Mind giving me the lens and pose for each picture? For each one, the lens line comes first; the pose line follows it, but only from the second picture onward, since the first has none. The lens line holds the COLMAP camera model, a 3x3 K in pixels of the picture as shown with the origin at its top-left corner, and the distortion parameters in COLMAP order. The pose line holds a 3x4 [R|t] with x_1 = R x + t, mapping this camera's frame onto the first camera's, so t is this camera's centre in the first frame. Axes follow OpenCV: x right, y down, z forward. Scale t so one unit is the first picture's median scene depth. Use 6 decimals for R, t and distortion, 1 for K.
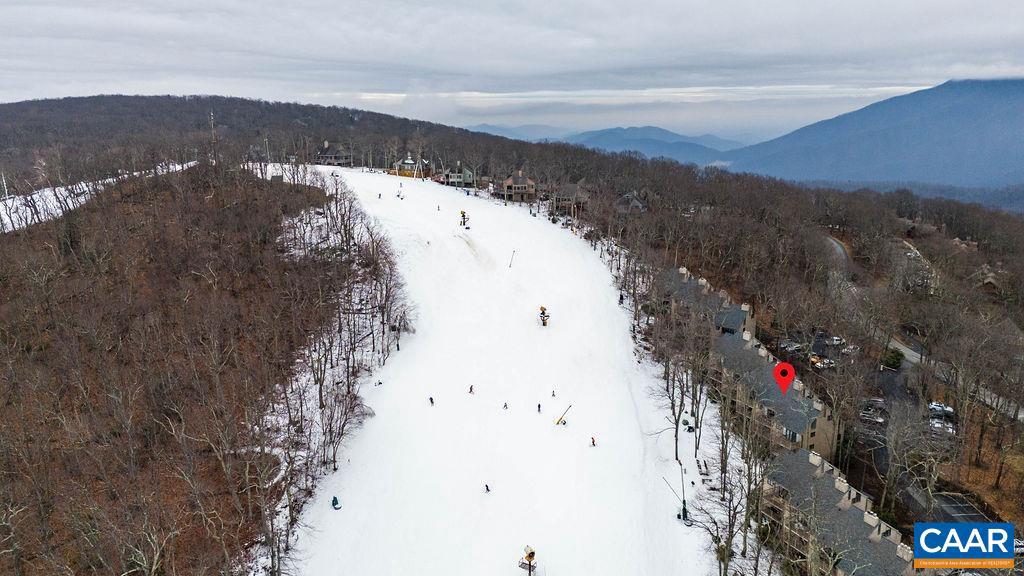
lens RADIAL K [[742.5, 0, 517.2], [0, 742.5, 288.5], [0, 0, 1]] dist [0.039637, -0.034908]
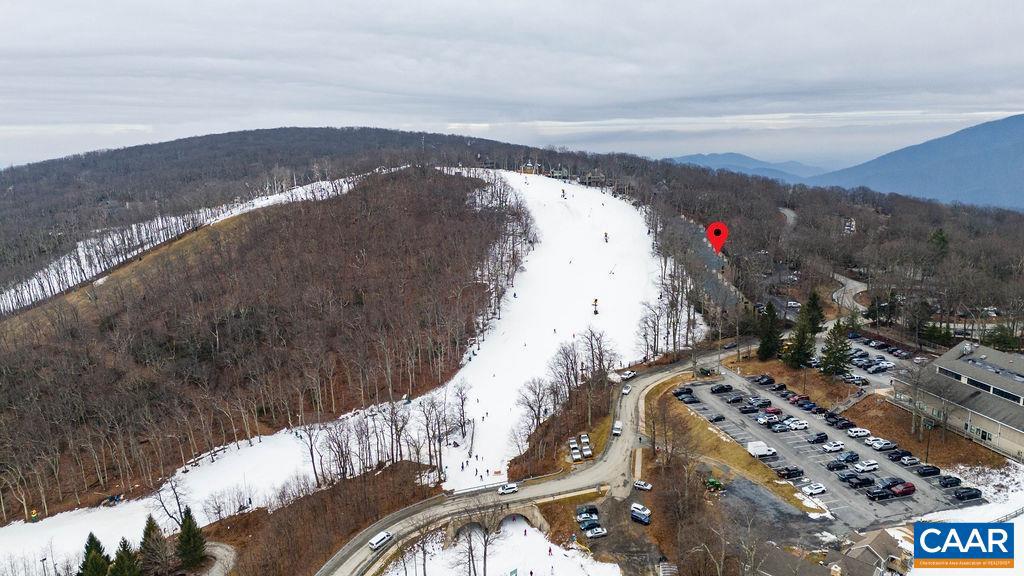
lens RADIAL K [[742.5, 0, 505.8], [0, 742.5, 289.2], [0, 0, 1]] dist [0.039637, -0.034908]
pose [[0.992839, 0.017296, -0.118199, 0.004724], [-0.021504, 0.999176, -0.034421, 0.178698], [0.117506, 0.036717, 0.992393, -0.700498]]
